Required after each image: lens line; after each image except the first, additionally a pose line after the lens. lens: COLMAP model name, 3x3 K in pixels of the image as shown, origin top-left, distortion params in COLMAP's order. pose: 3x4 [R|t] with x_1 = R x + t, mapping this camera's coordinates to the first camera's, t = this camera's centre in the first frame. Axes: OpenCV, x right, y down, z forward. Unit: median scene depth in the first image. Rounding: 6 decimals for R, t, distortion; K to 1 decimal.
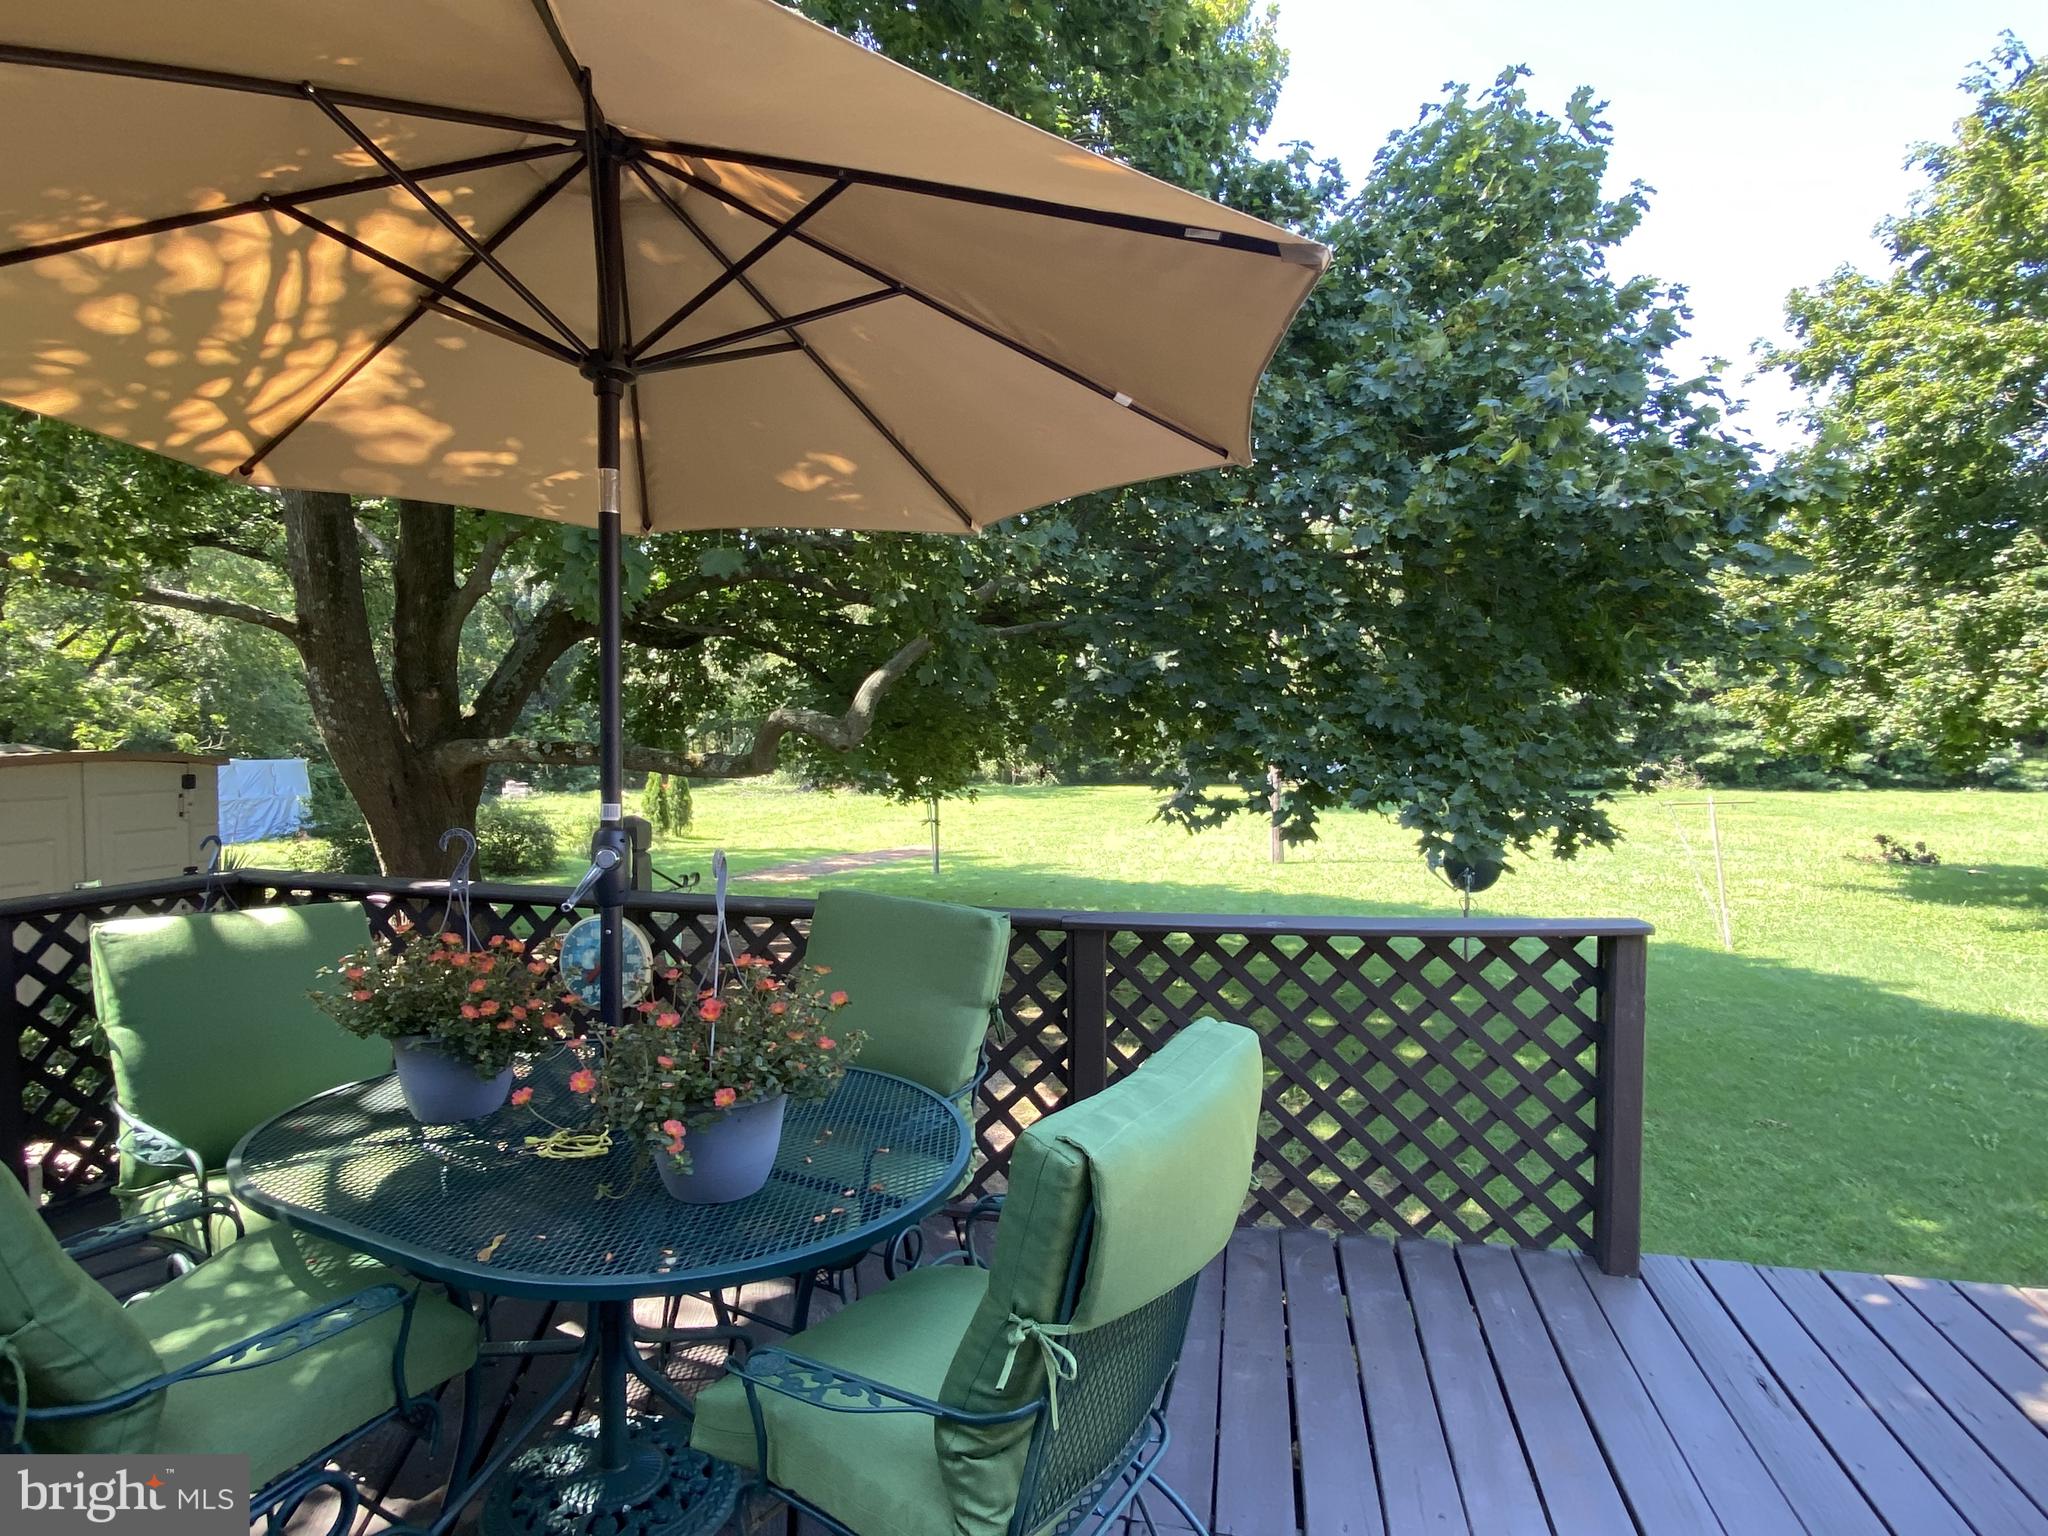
lens RADIAL K [[1100.4, 0, 1033.6], [0, 1100.4, 769.1], [0, 0, 1]] dist [0.026991, -0.032377]
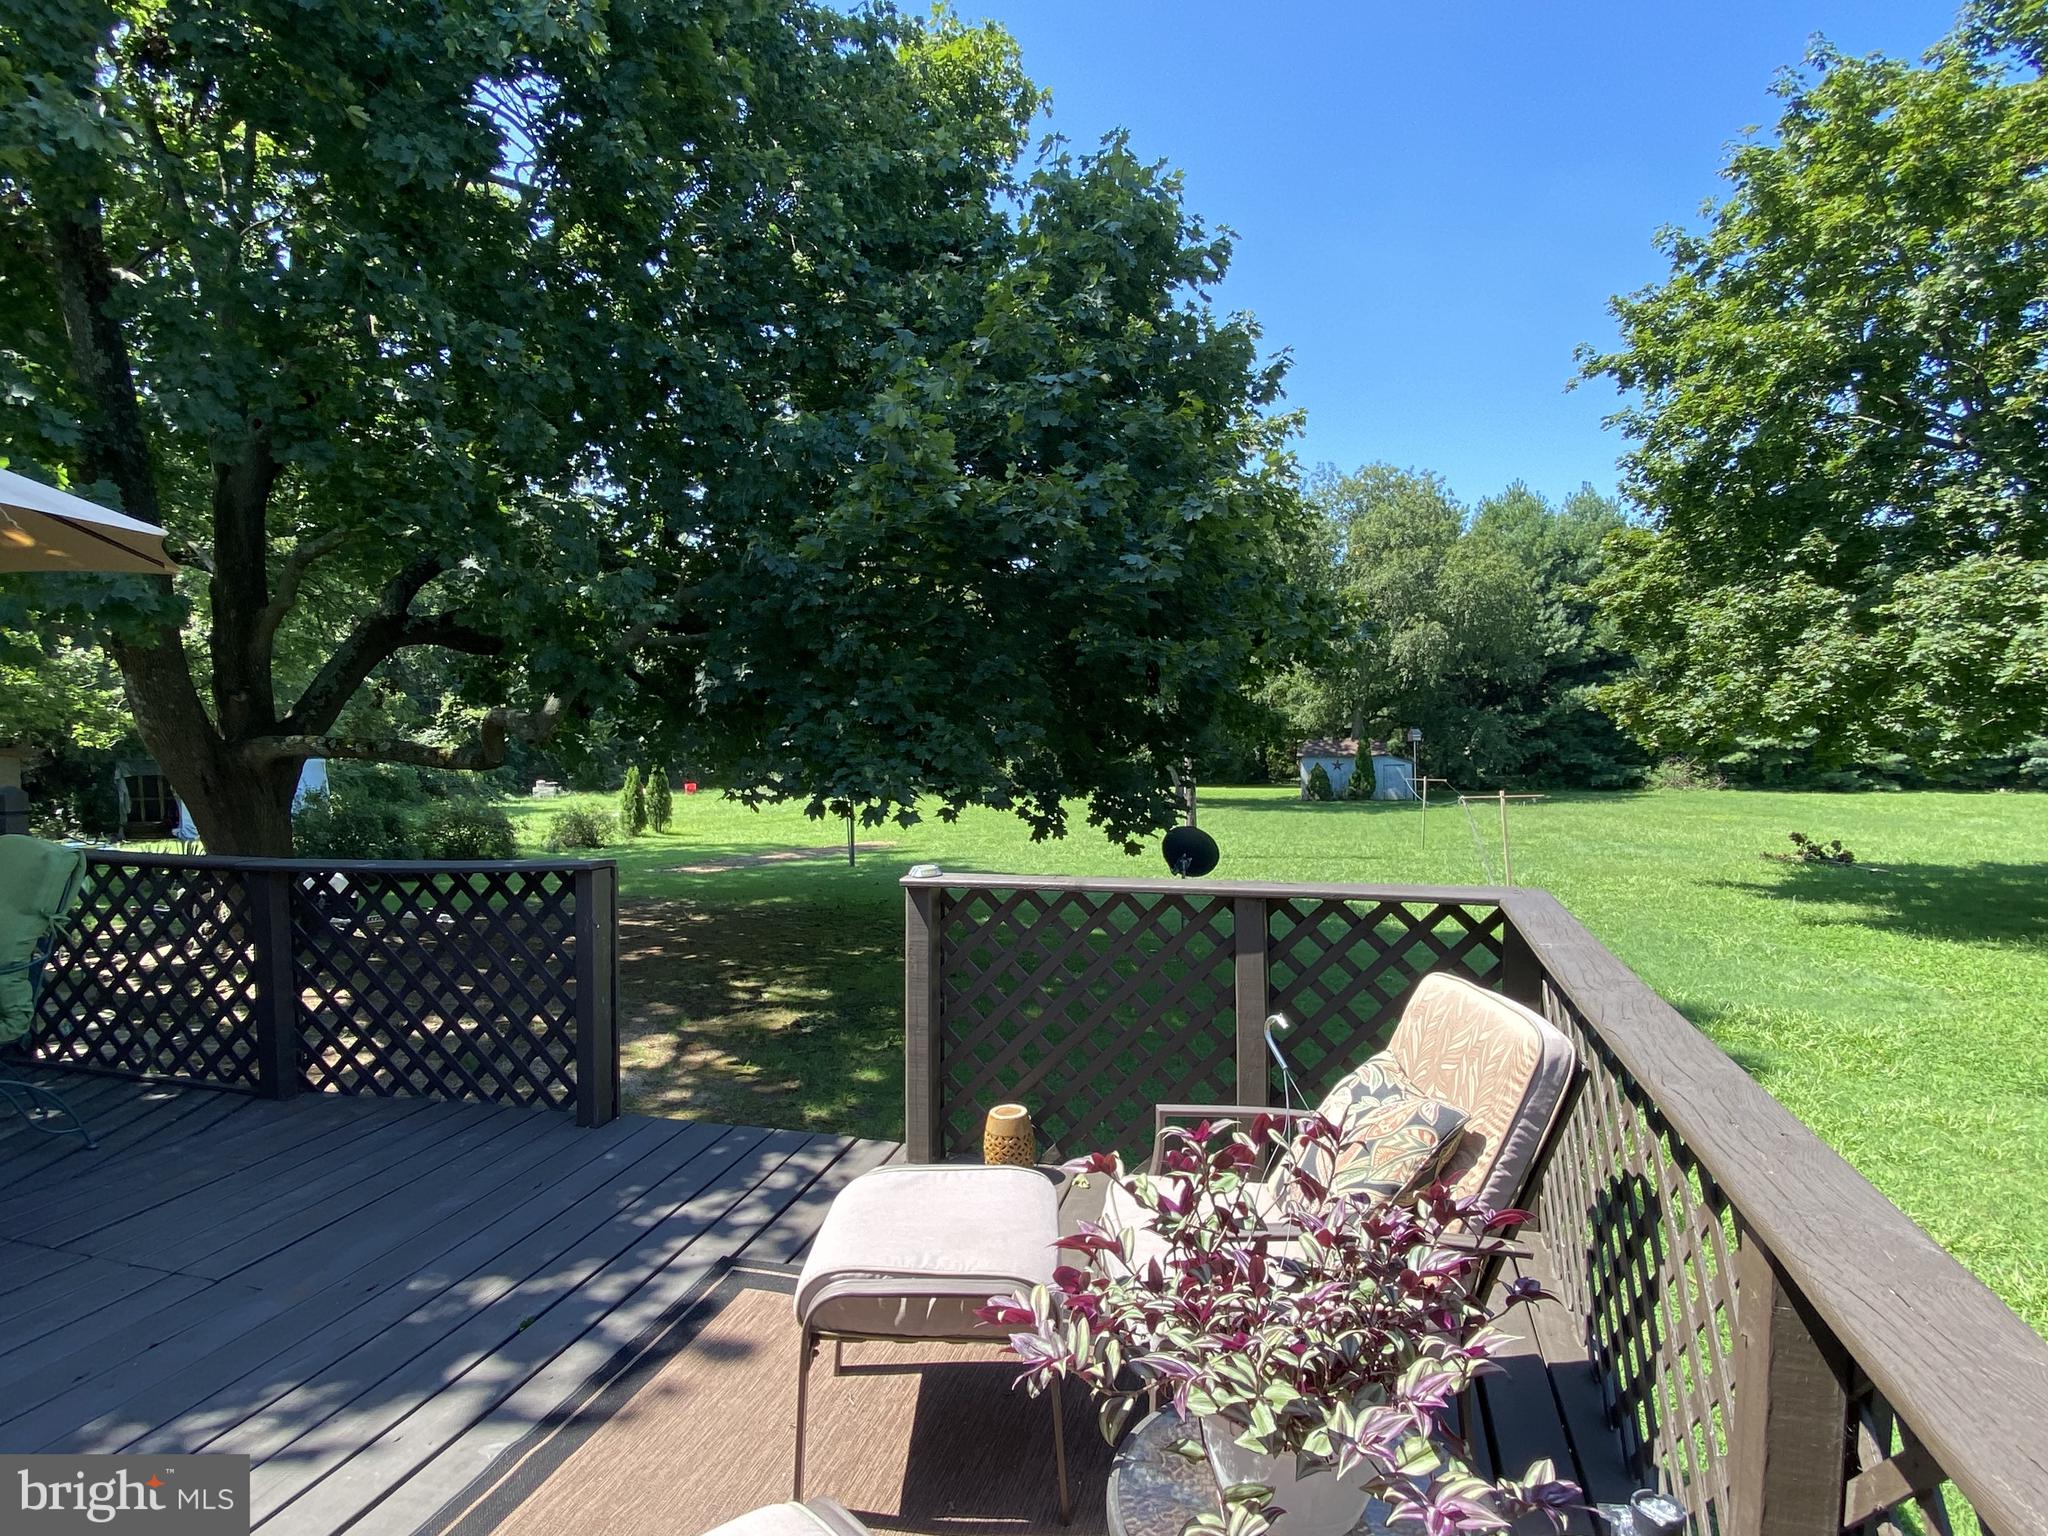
lens RADIAL K [[1100.4, 0, 1008.9], [0, 1100.4, 755.7], [0, 0, 1]] dist [0.026991, -0.032377]
pose [[0.997816, -0.000745, -0.066048, 0.953988], [-0.000107, 0.999917, -0.012891, 0.022049], [0.066052, 0.012870, 0.997733, -0.267510]]
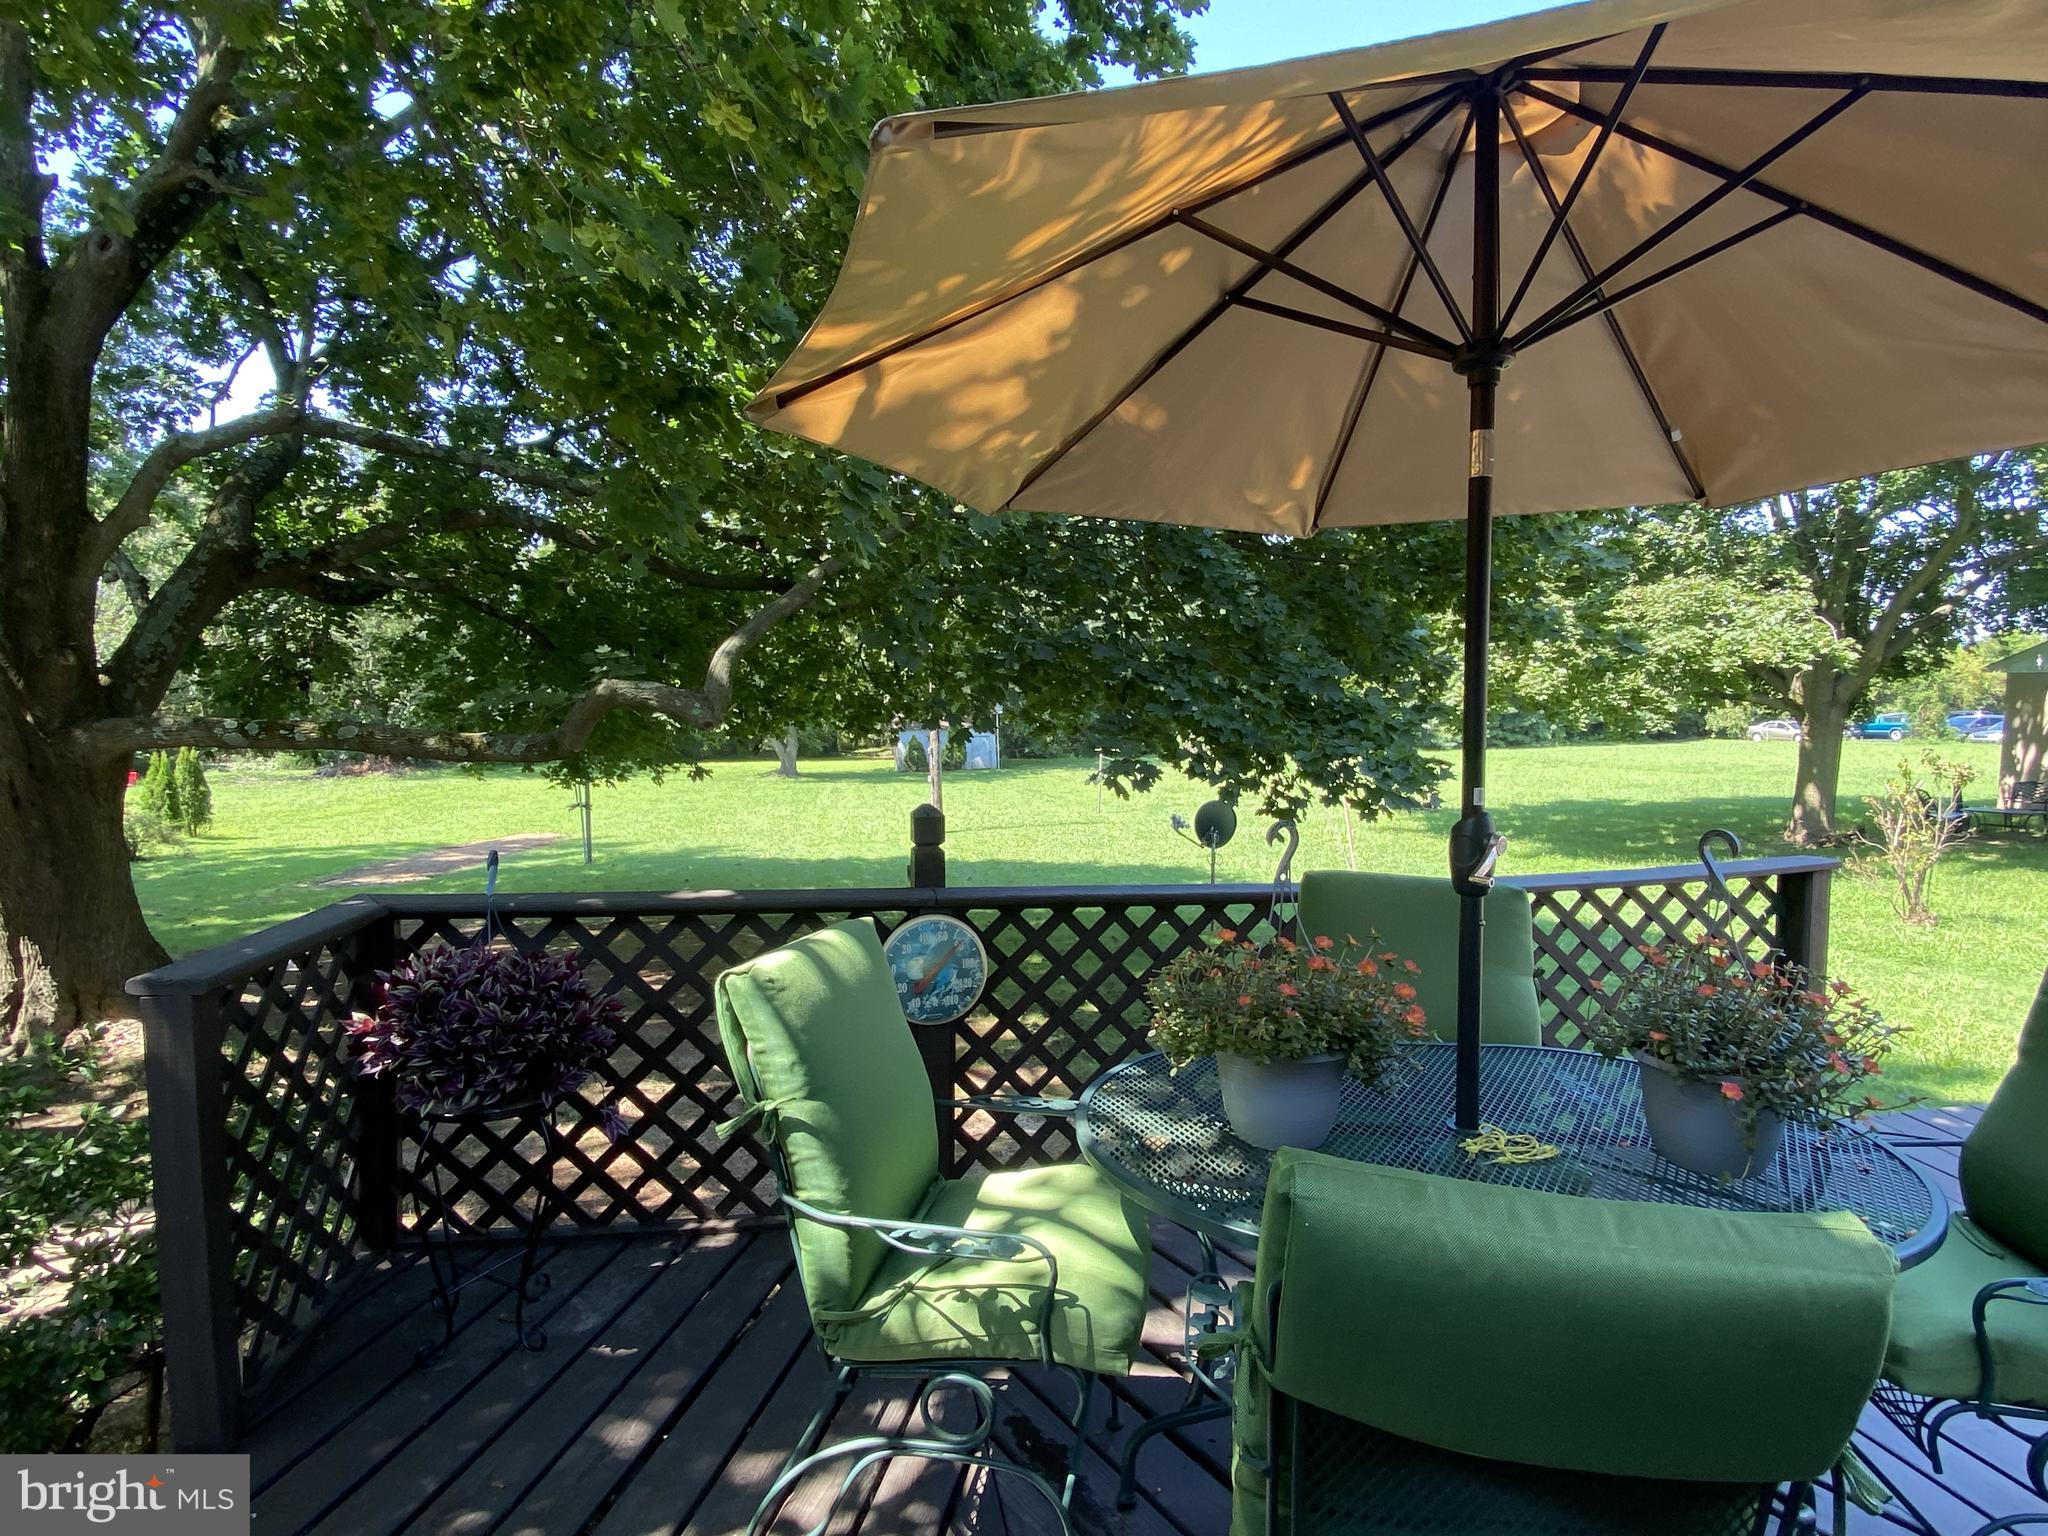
lens RADIAL K [[1100.4, 0, 1038.0], [0, 1100.4, 763.7], [0, 0, 1]] dist [0.026991, -0.032377]
pose [[0.922602, -0.022594, 0.385090, -0.655511], [0.015109, 0.999634, 0.022451, -0.008934], [-0.385457, -0.014895, 0.922606, 0.157666]]
